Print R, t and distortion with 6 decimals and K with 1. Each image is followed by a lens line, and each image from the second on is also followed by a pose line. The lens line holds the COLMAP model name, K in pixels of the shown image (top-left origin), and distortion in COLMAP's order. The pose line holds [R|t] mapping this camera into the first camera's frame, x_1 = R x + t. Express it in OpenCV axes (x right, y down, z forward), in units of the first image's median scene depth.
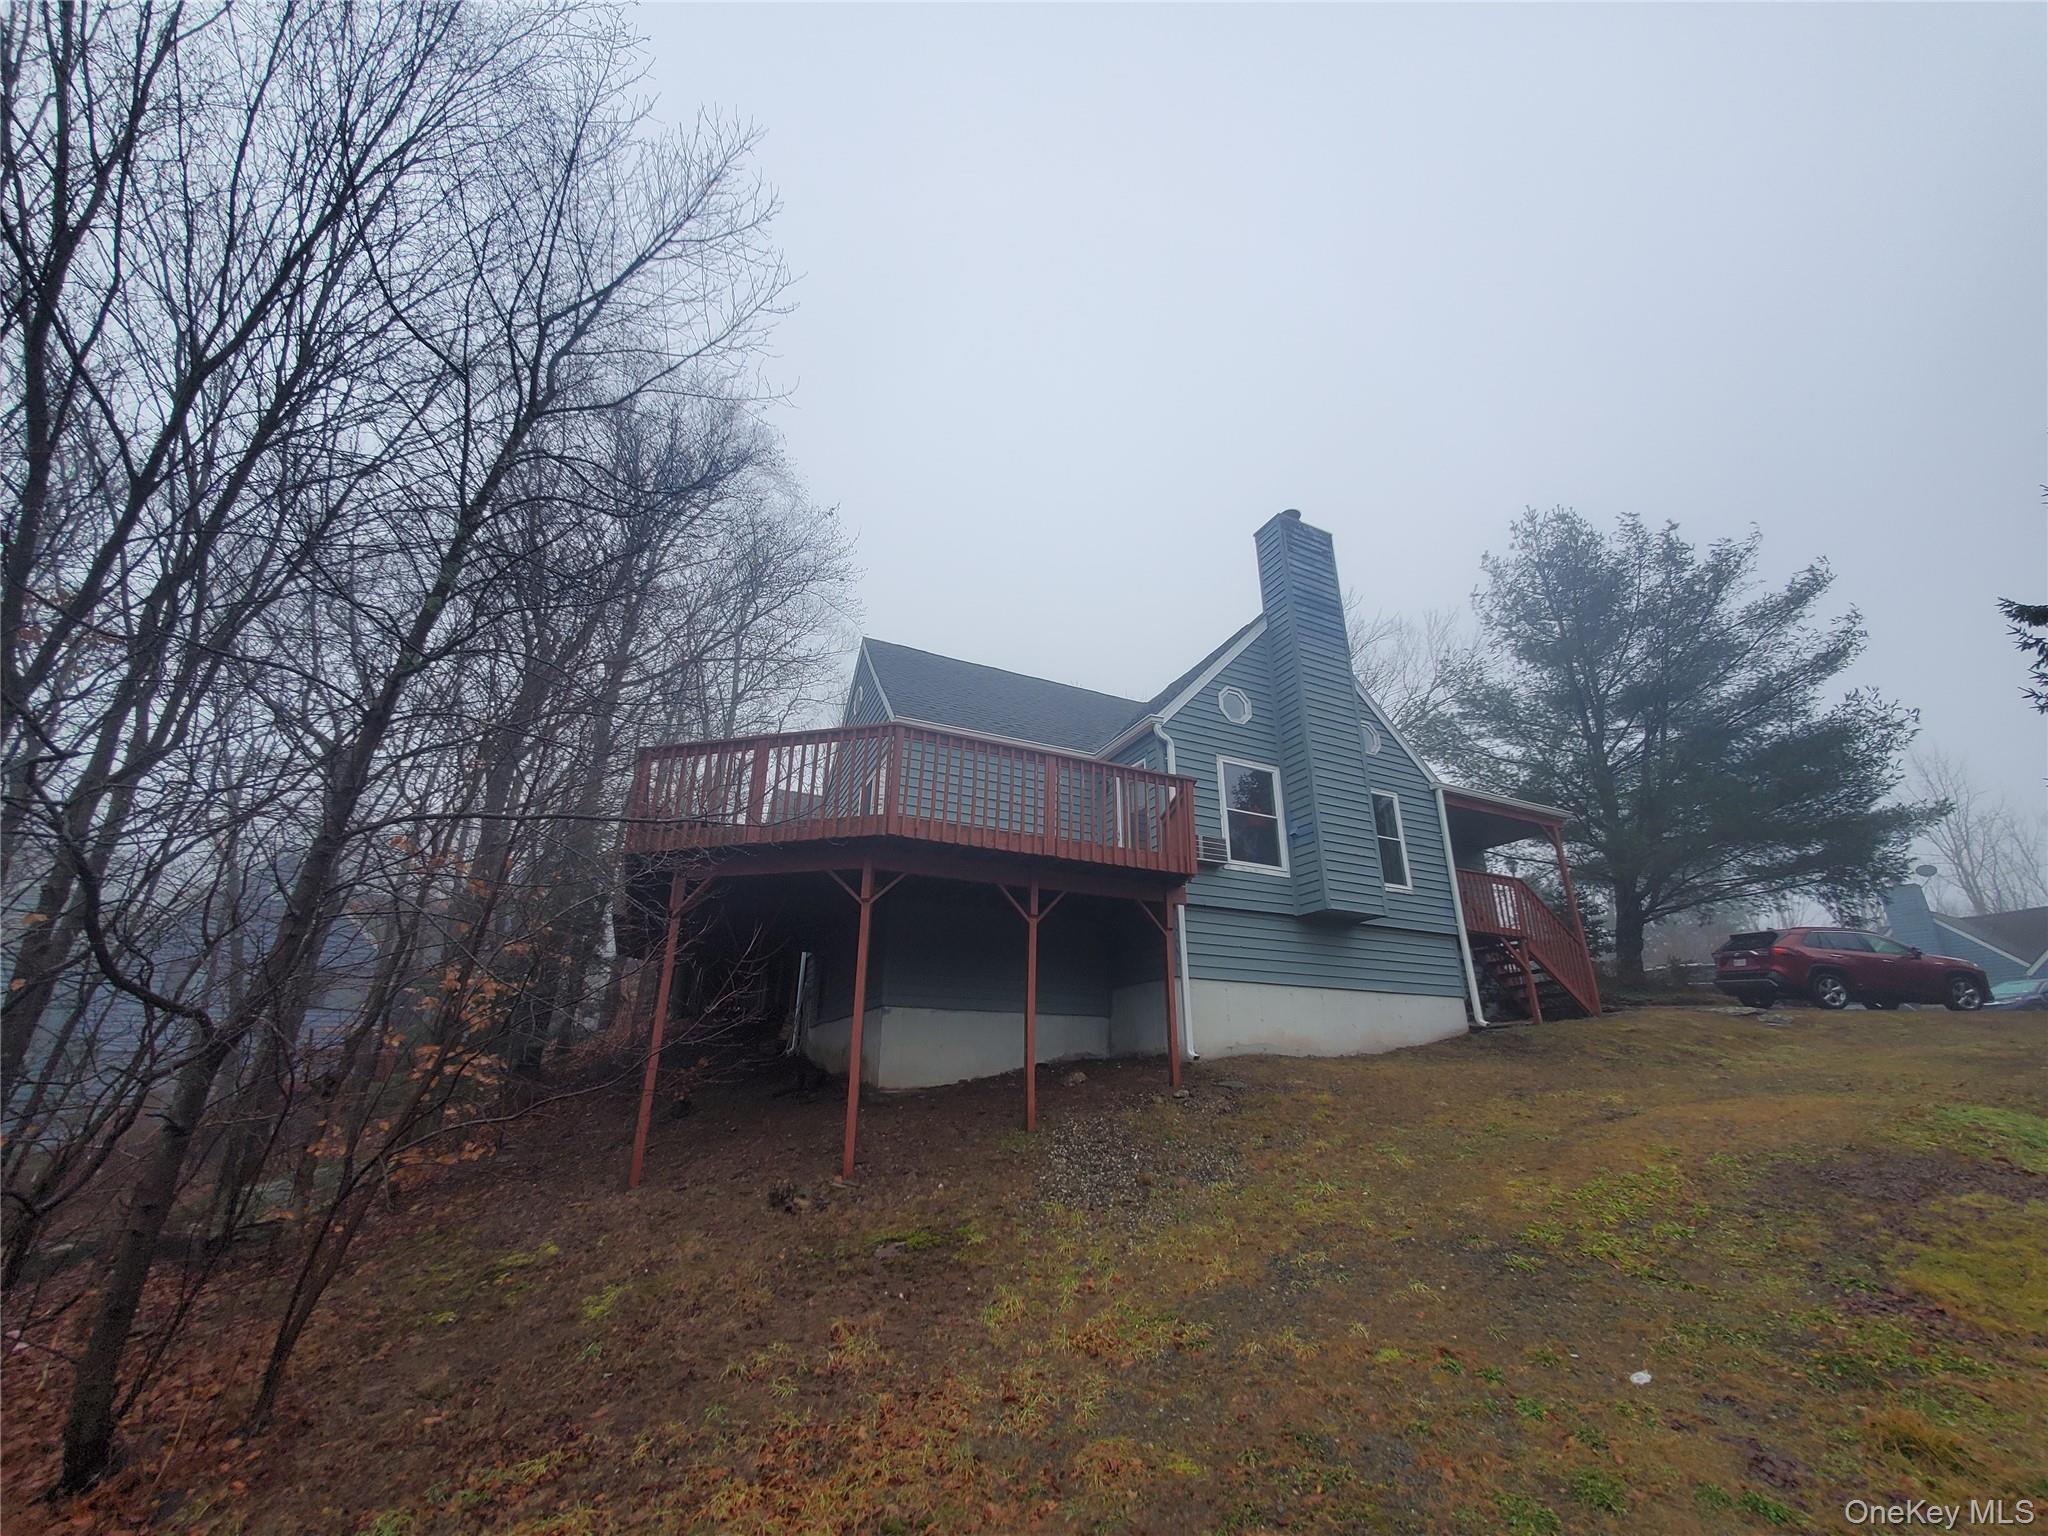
lens RADIAL K [[807.3, 0, 1041.2], [0, 807.3, 789.9], [0, 0, 1]] dist [-0.000495, 0.000452]
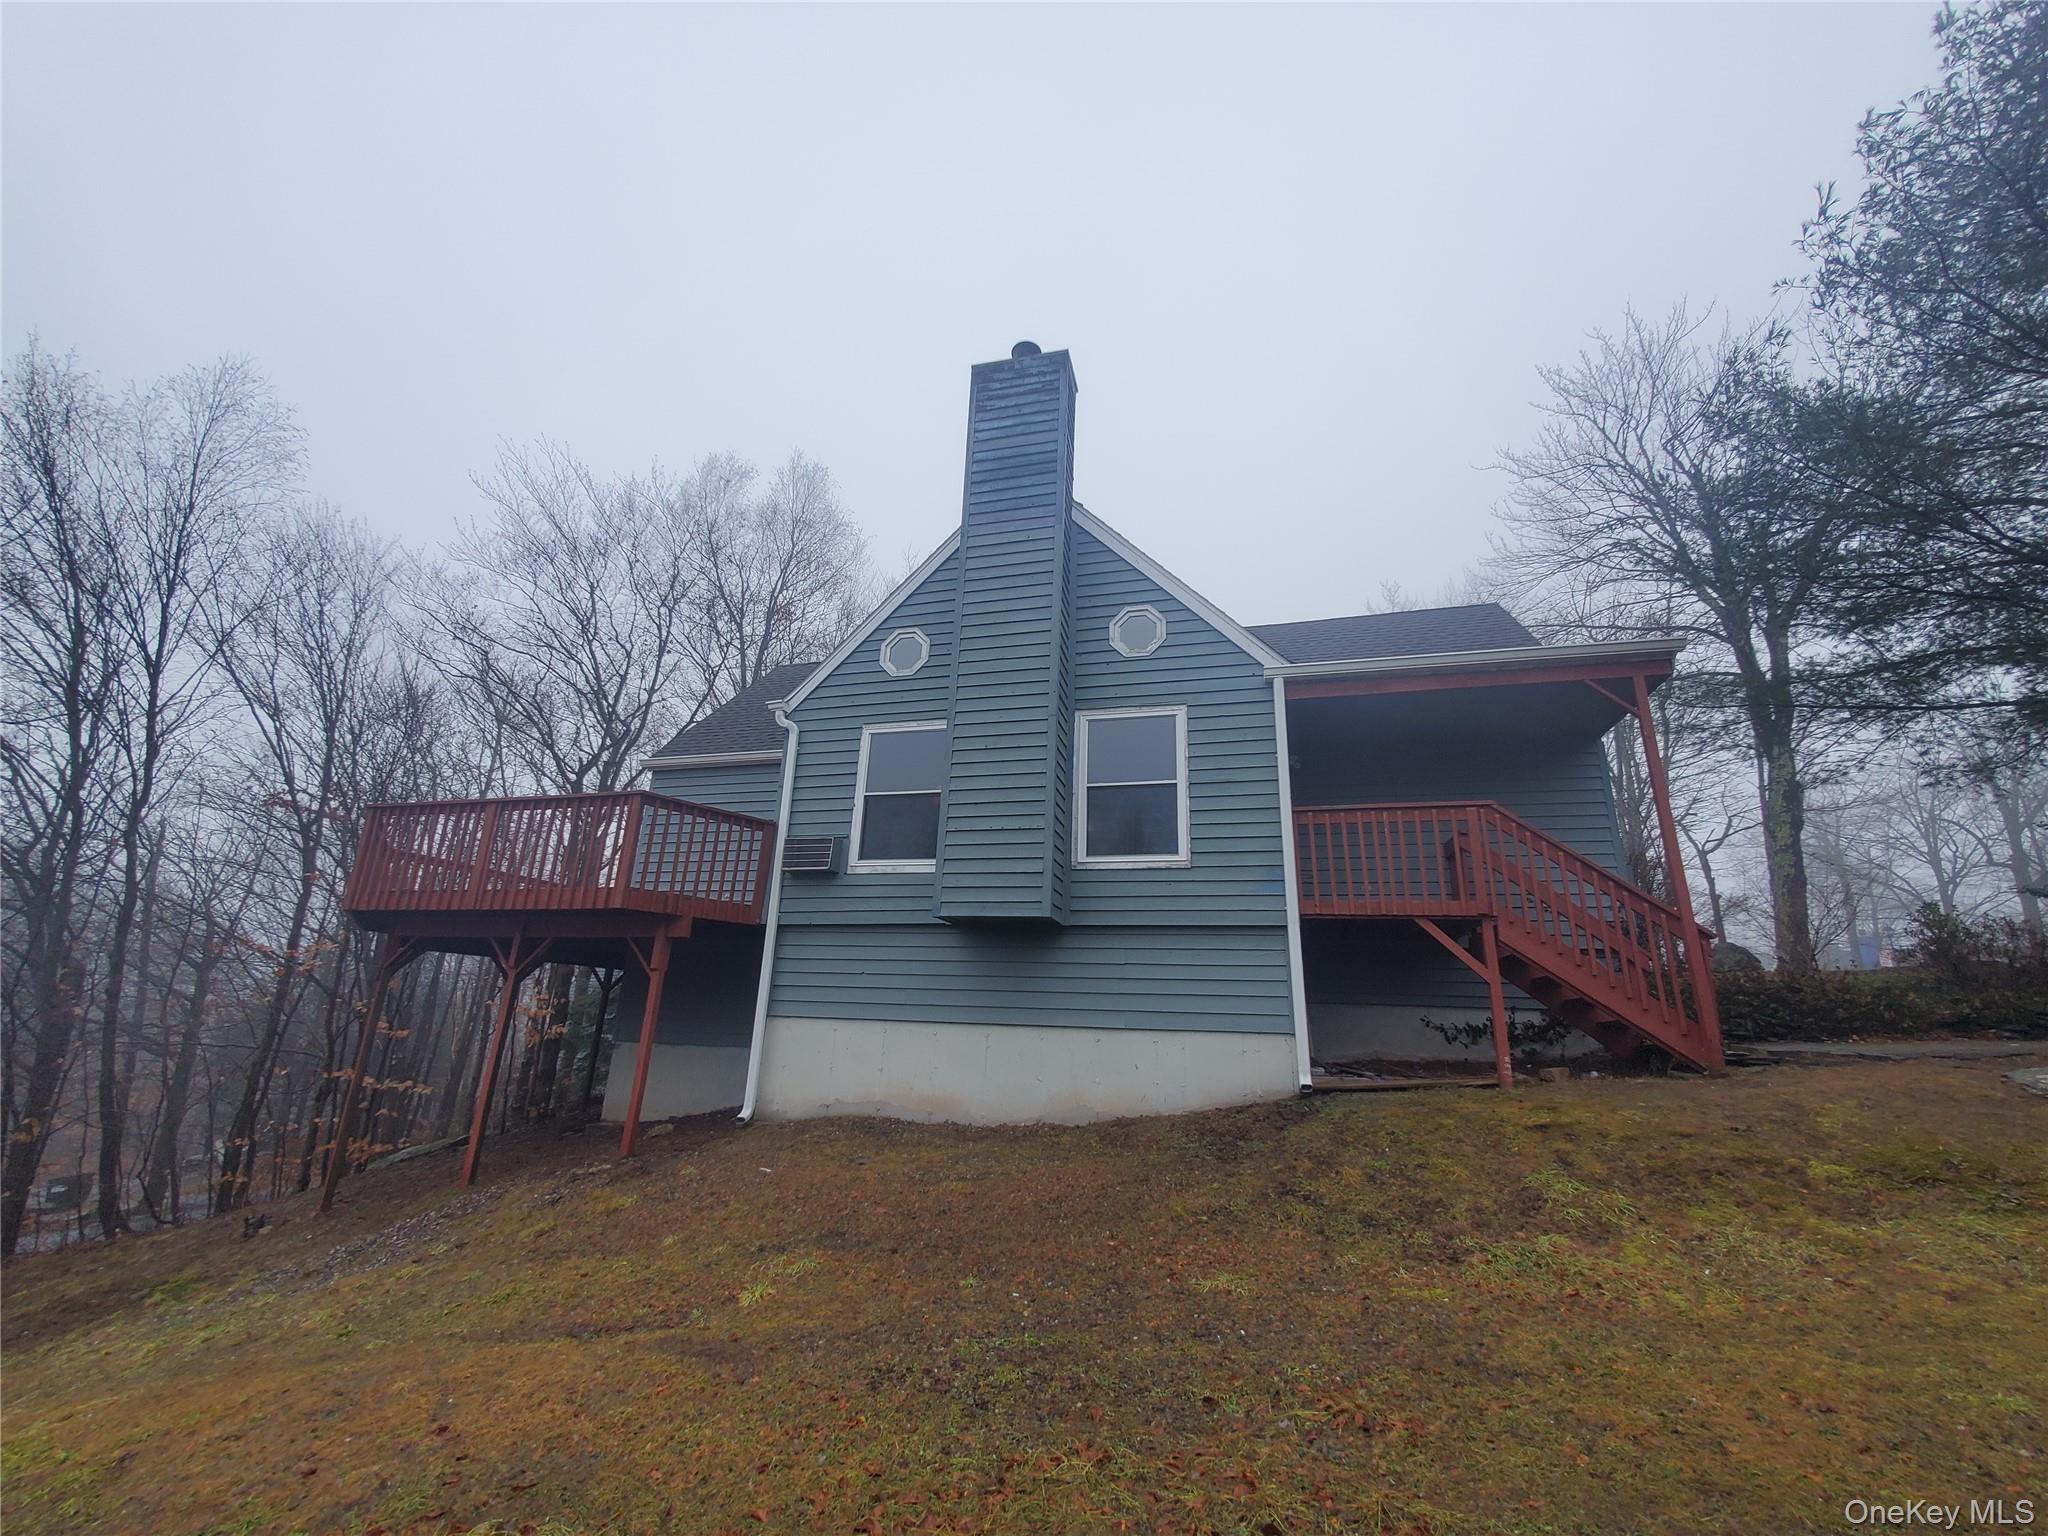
lens RADIAL K [[824.3, 0, 1024.0], [0, 824.3, 768.0], [0, 0, 1]] dist [-0.002005, -0.000057]
pose [[0.755069, -0.173226, -0.632347, 0.839365], [0.201198, 0.979151, -0.027985, 0.050641], [0.624011, -0.106096, 0.774180, 0.470754]]
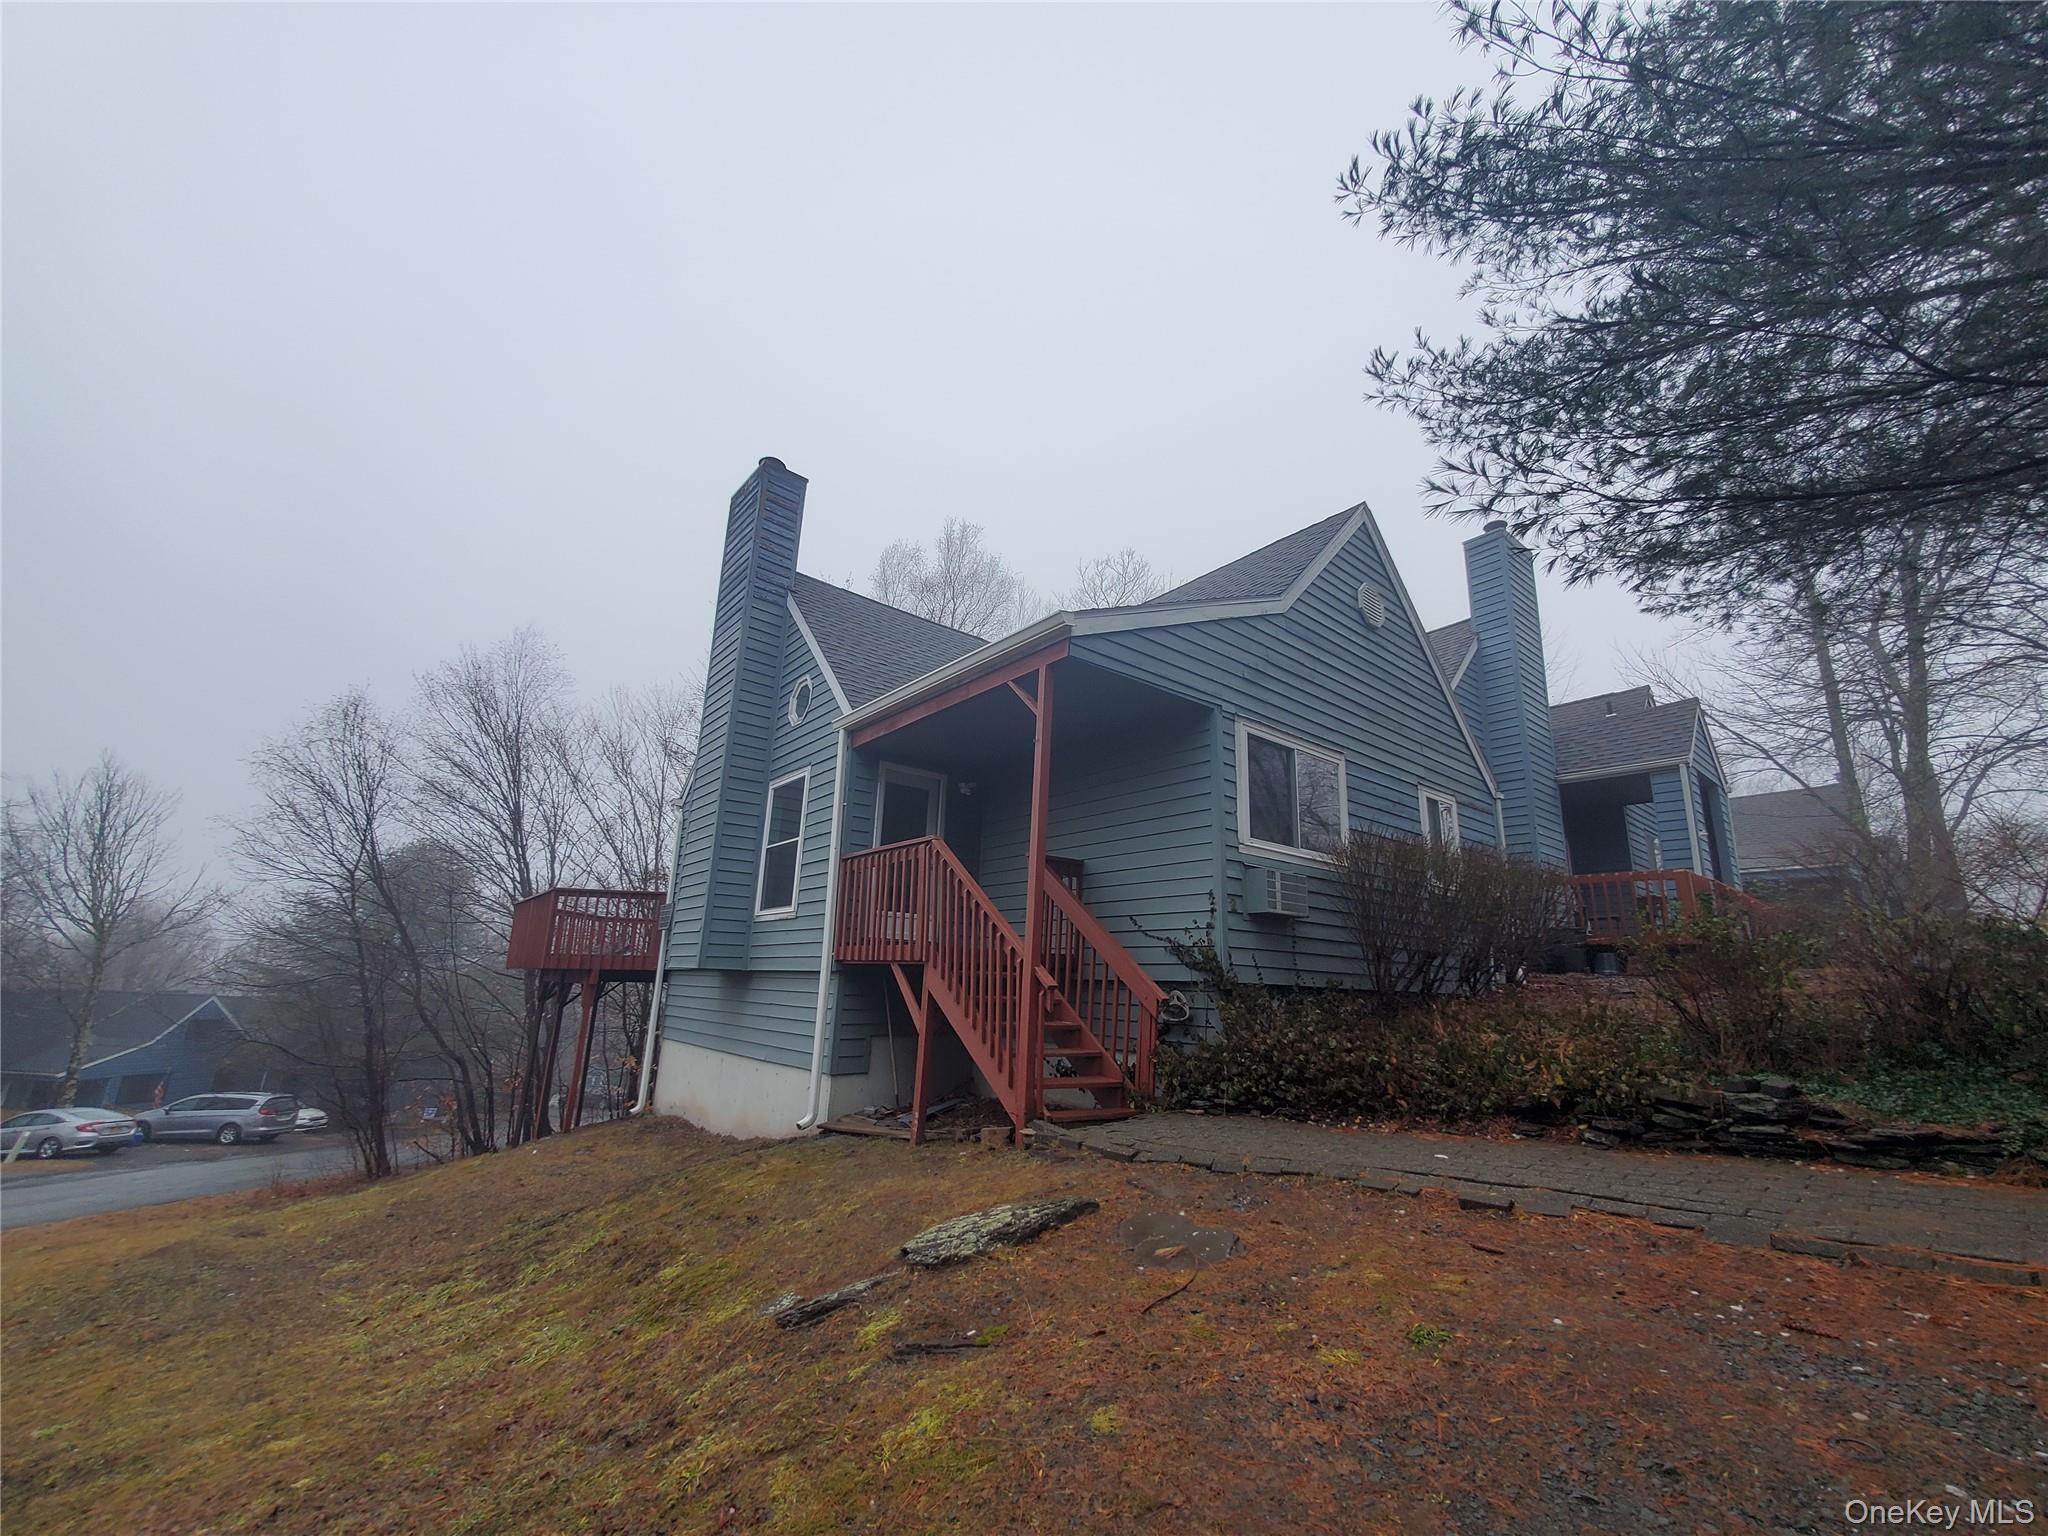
lens RADIAL K [[804.5, 0, 1039.1], [0, 804.5, 786.5], [0, 0, 1]] dist [0.001279, -0.000002]
pose [[0.245857, -0.228473, -0.941995, 1.274473], [0.318096, 0.937021, -0.144244, 0.205179], [0.915625, -0.264182, 0.303050, 1.091115]]
